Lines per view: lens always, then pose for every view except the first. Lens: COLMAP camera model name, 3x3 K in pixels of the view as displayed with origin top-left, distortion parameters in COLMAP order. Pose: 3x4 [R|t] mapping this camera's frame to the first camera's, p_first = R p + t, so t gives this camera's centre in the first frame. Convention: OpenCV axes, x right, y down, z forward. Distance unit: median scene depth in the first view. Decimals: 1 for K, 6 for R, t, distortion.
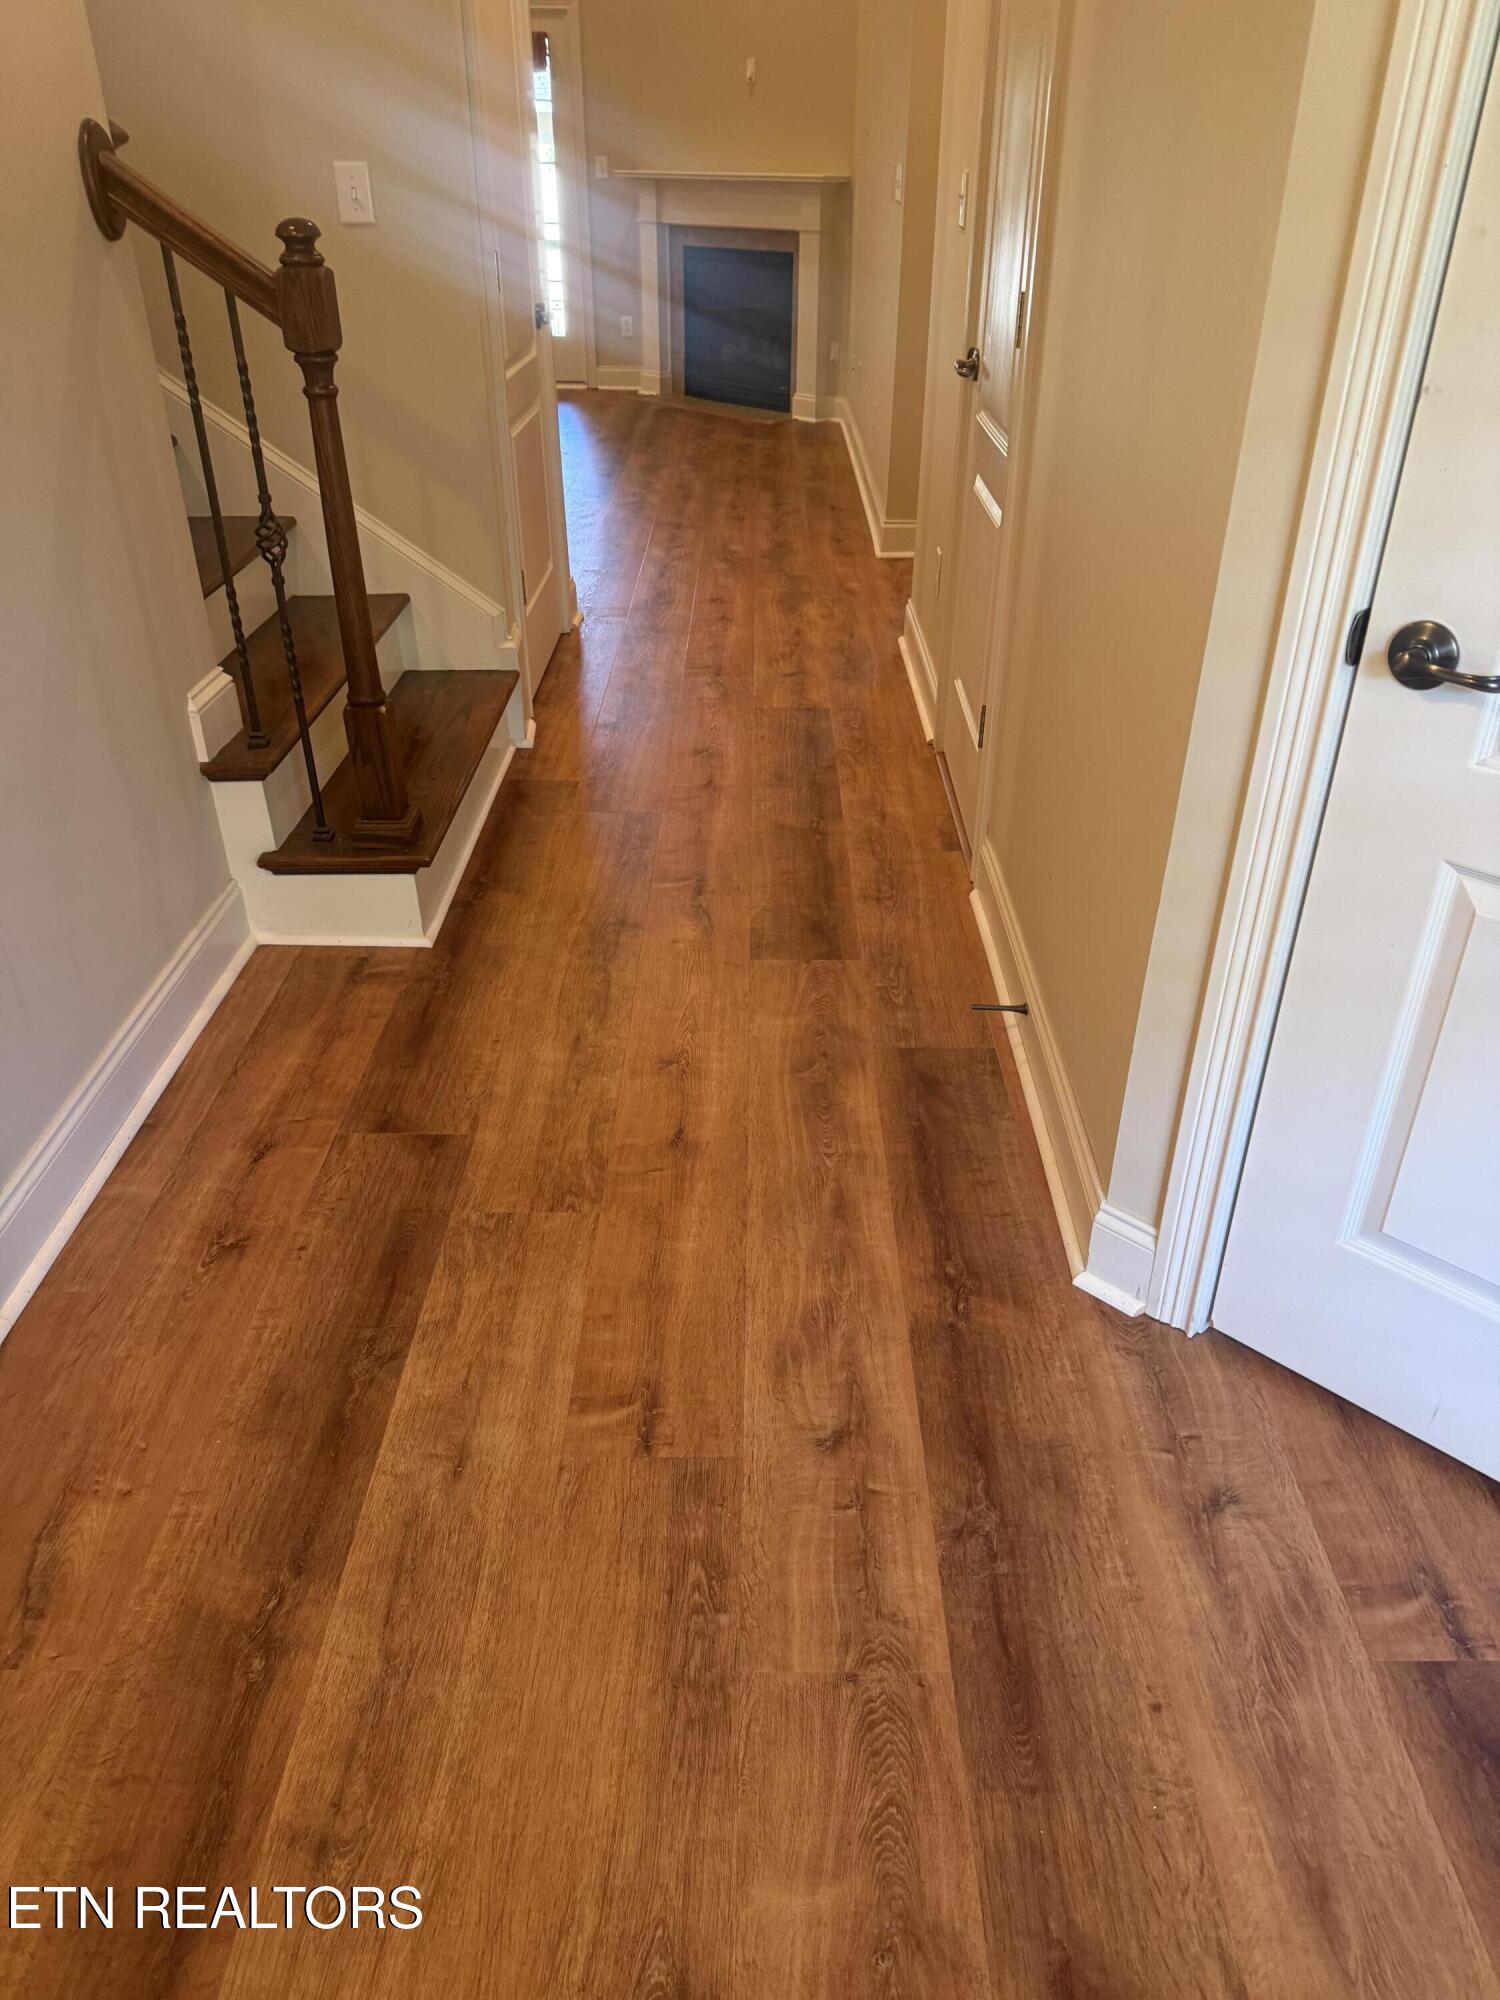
lens RADIAL K [[1389.0, 0, 744.9], [0, 1389.0, 1009.2], [0, 0, 1]] dist [0.161429, -0.324889]
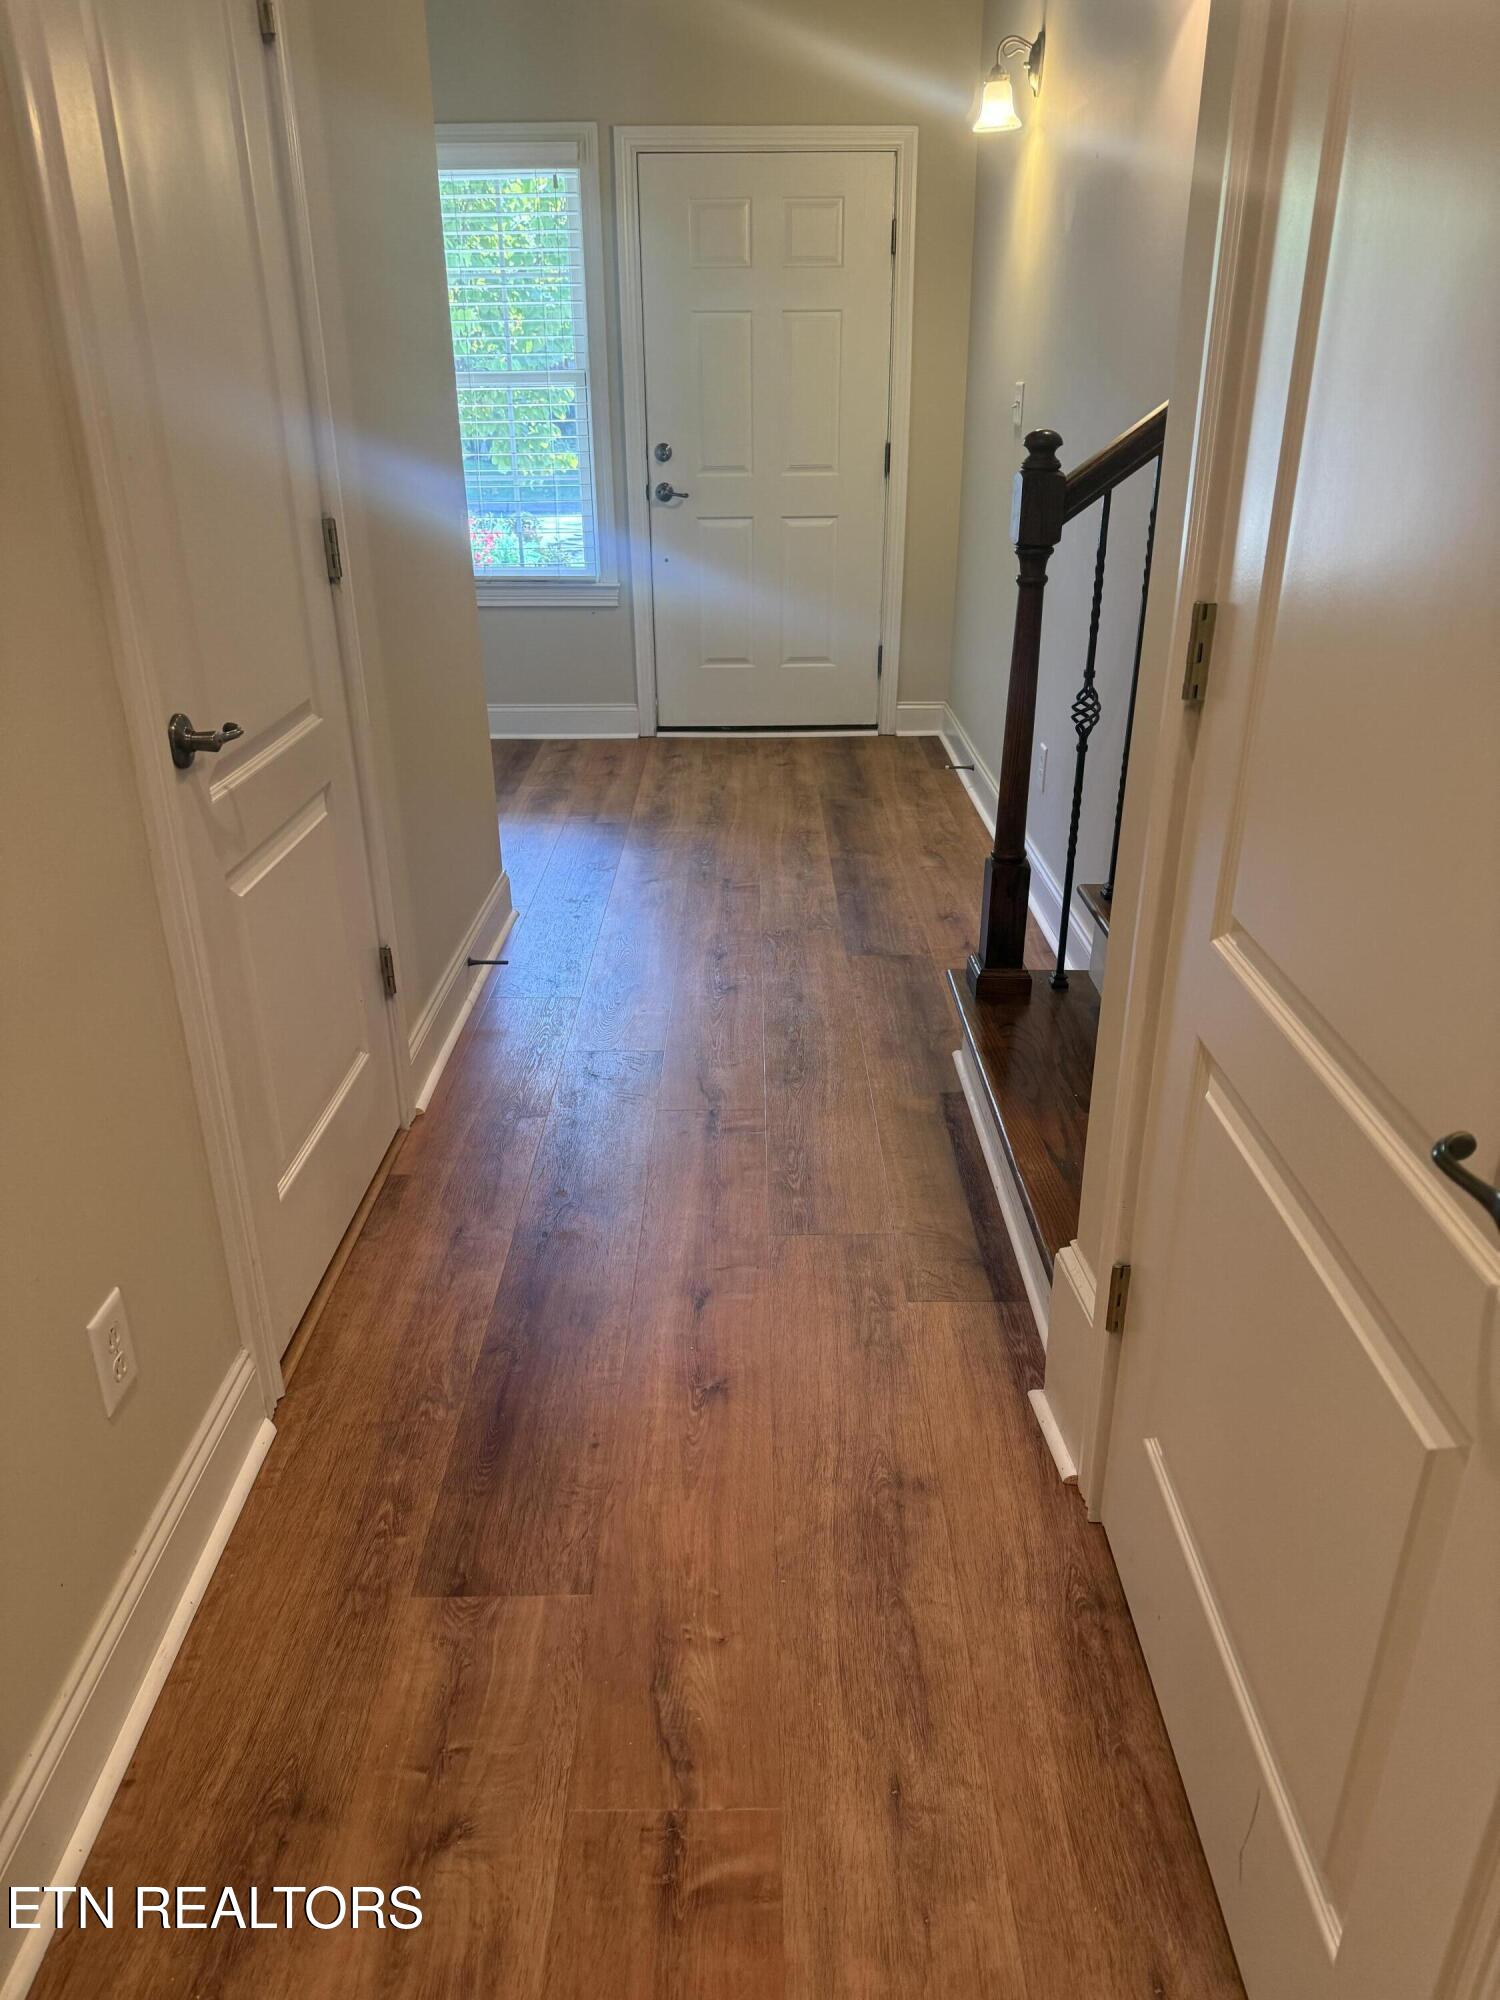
lens RADIAL K [[1389.0, 0, 744.9], [0, 1389.0, 1009.2], [0, 0, 1]] dist [0.161429, -0.324889]
pose [[-0.999948, 0.009226, -0.004250, -0.068988], [0.001864, 0.577967, 0.816058, -1.189112], [0.009985, 0.816008, -0.577954, 1.988593]]
